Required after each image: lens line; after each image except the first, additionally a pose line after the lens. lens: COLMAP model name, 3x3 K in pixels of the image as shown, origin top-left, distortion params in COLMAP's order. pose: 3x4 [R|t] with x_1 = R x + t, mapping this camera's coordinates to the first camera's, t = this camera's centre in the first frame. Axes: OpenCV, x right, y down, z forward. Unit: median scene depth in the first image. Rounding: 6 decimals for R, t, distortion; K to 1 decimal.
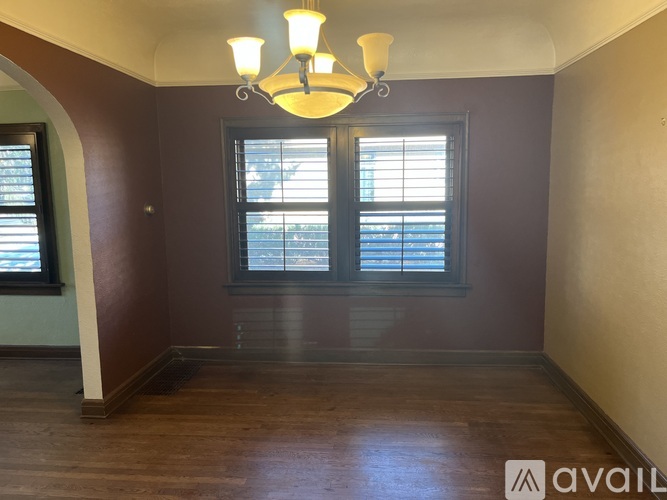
lens RADIAL K [[521.1, 0, 333.5], [0, 521.1, 250.0], [0, 0, 1]] dist [-0.007342, -0.000476]
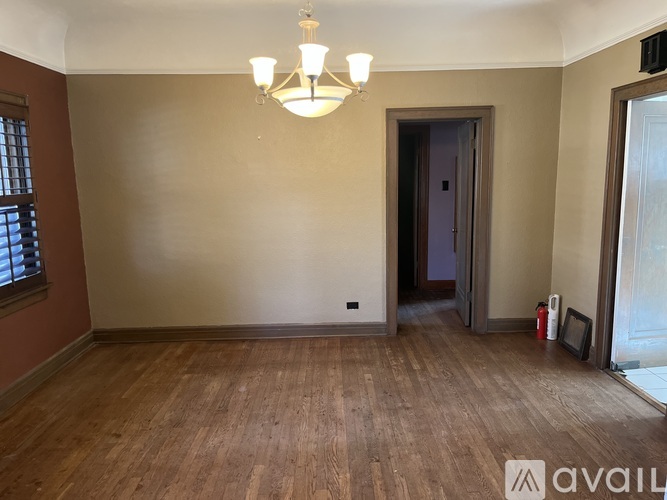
lens RADIAL K [[521.1, 0, 333.5], [0, 521.1, 250.0], [0, 0, 1]] dist [-0.007342, -0.000476]
pose [[-0.105712, -0.150162, 0.982993, -0.937202], [0.142569, 0.976031, 0.164431, -0.104046], [-0.984124, 0.157526, -0.081770, 0.713426]]
